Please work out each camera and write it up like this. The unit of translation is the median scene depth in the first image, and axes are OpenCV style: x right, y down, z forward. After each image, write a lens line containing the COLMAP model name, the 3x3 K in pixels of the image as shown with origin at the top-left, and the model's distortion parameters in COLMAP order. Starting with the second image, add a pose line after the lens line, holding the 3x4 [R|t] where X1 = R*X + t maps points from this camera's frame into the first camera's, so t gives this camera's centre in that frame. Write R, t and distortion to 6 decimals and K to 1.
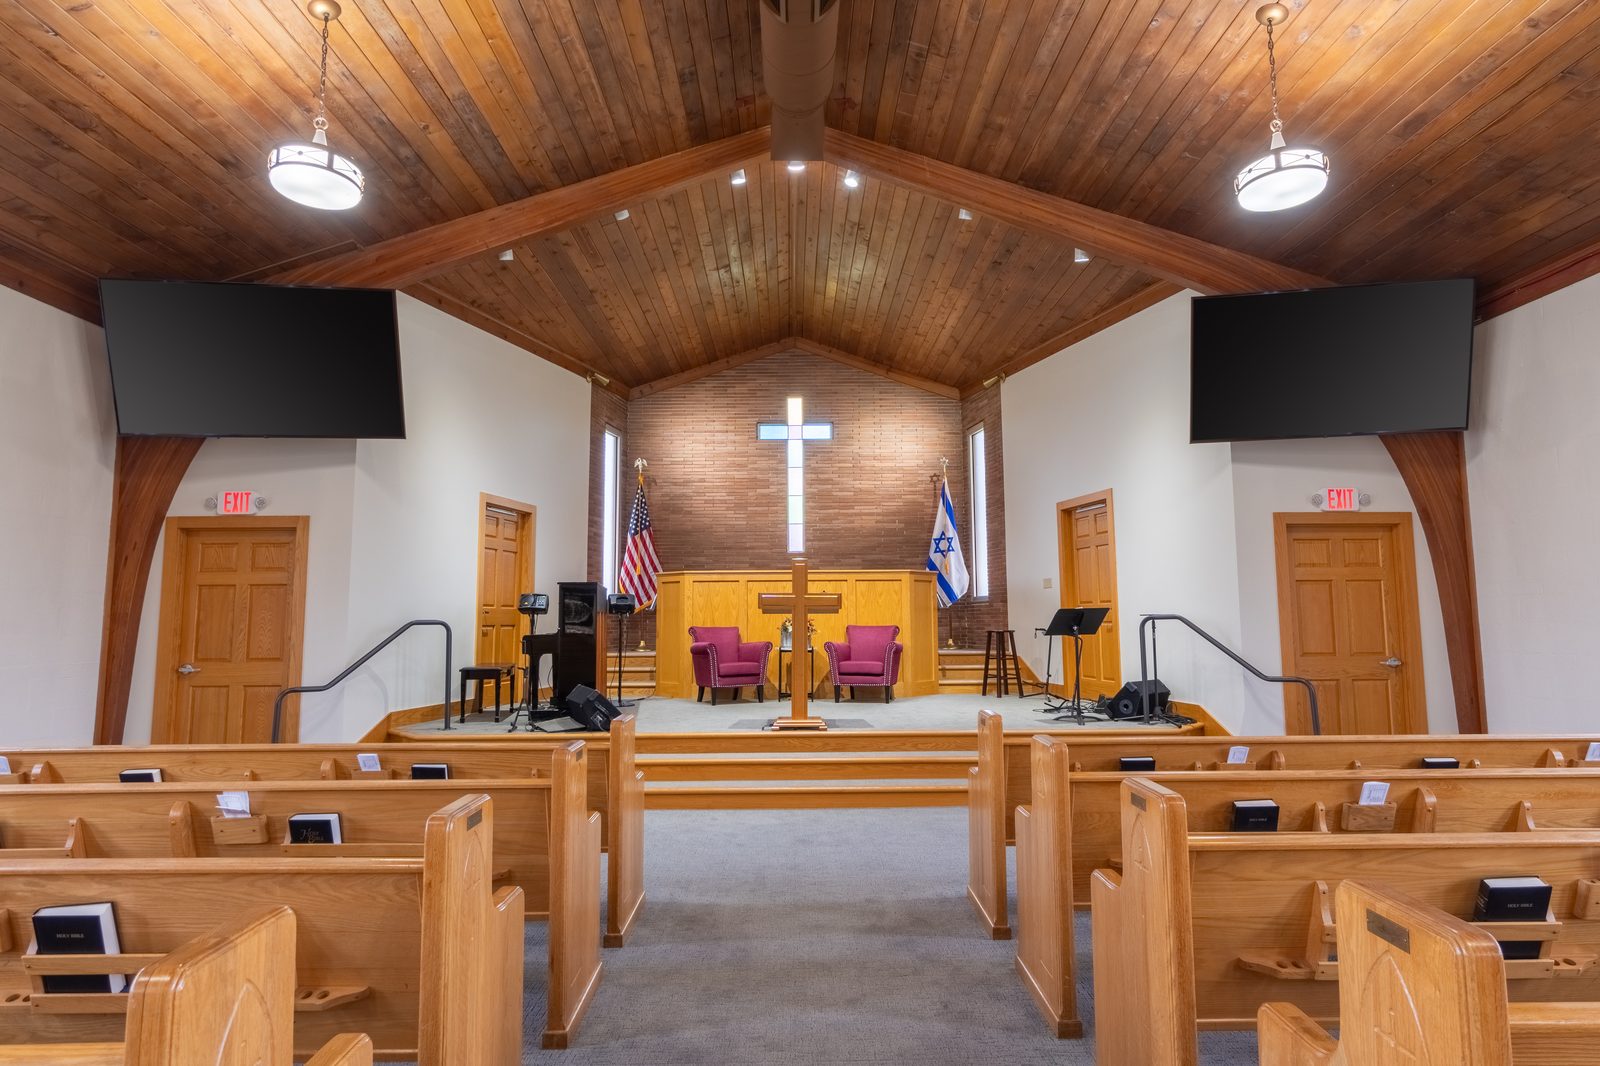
lens RADIAL K [[702.0, 0, 800.0], [0, 702.0, 533.0], [0, 0, 1]] dist [0.022610, 0.000034]
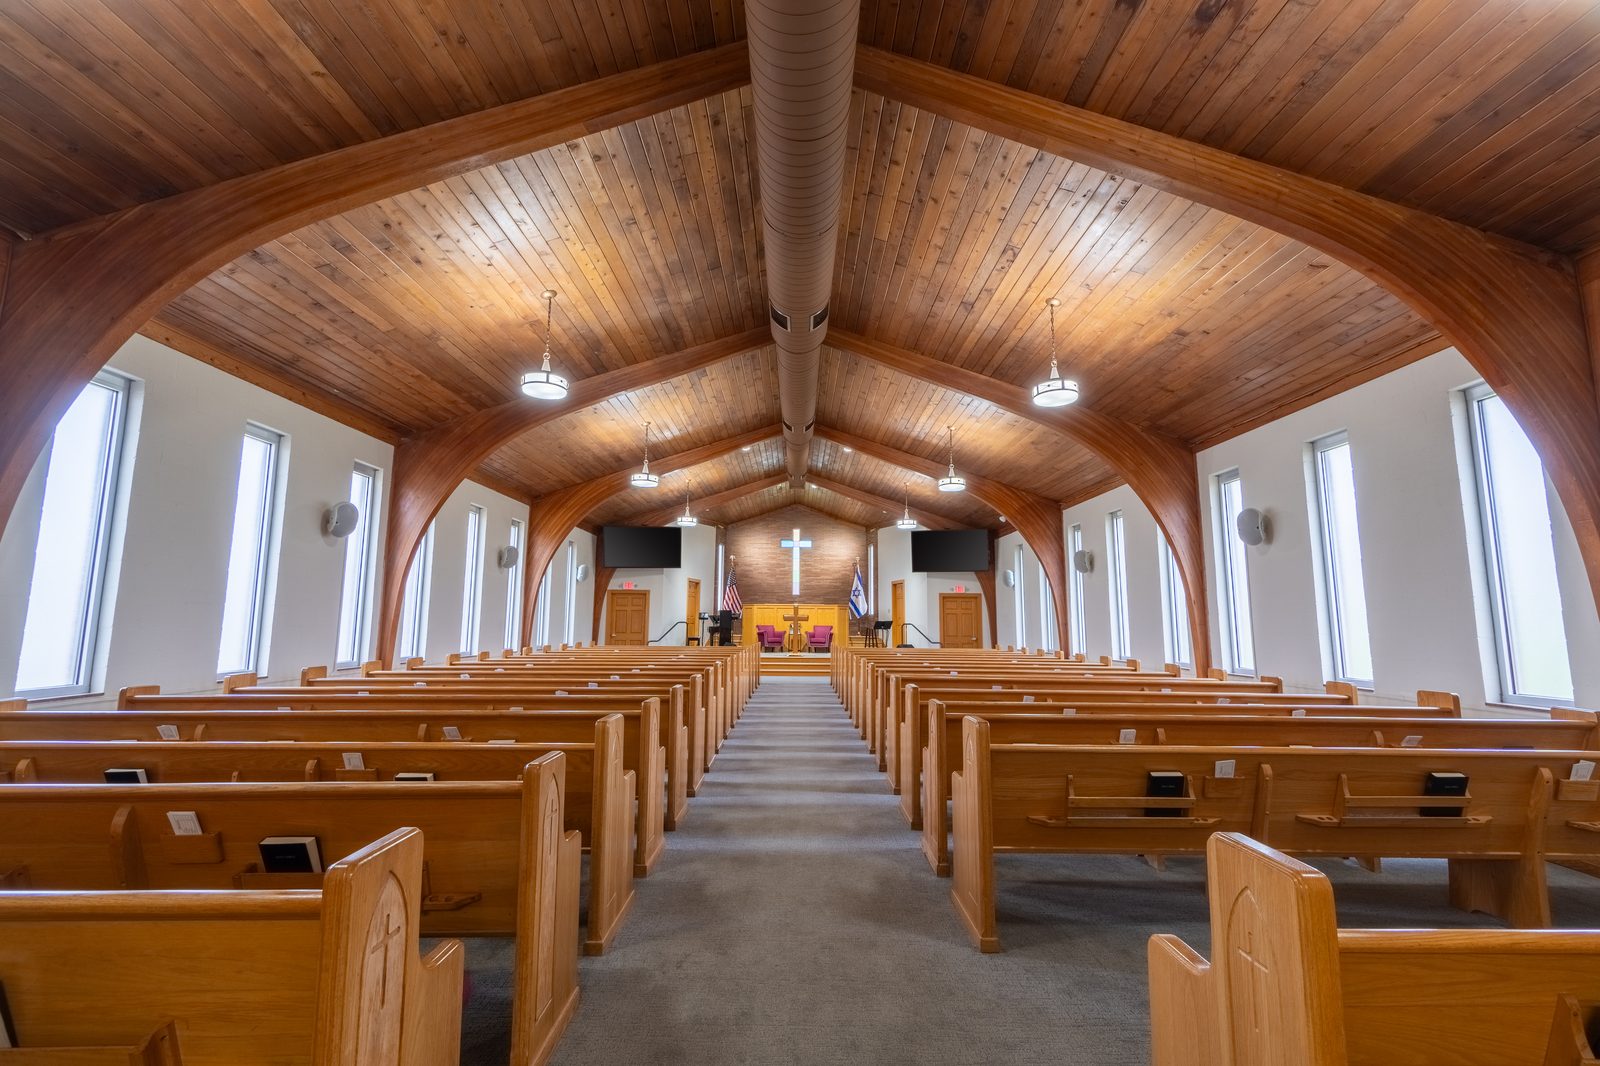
lens RADIAL K [[702.0, 0, 800.0], [0, 702.0, 533.0], [0, 0, 1]] dist [0.022610, 0.000034]
pose [[0.999856, 0.014765, -0.008368, 0.029910], [-0.014751, 0.999890, 0.001707, -0.222738], [0.008392, -0.001583, 0.999964, -1.665946]]
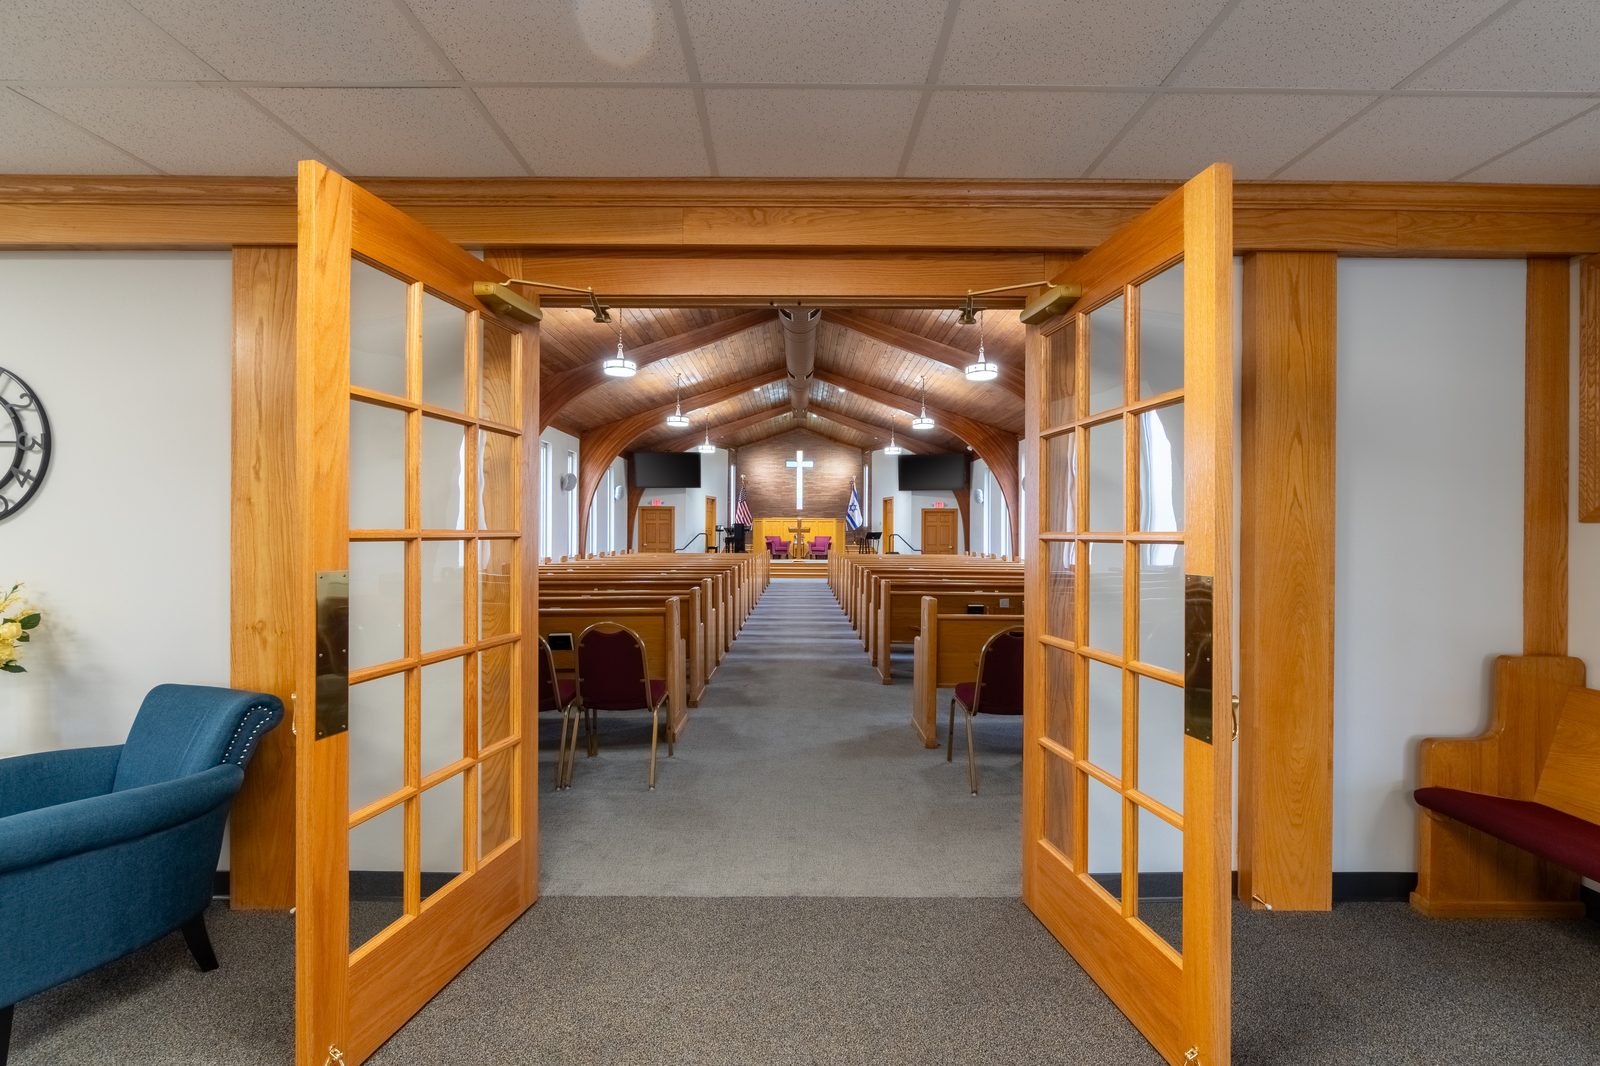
lens RADIAL K [[750.1, 0, 800.0], [0, 750.1, 533.0], [0, 0, 1]] dist [-0.000383, -0.000080]
pose [[0.999830, 0.013207, -0.012895, 0.041892], [-0.011449, 0.991714, 0.127957, -0.300327], [0.014478, -0.127787, 0.991696, -2.250881]]
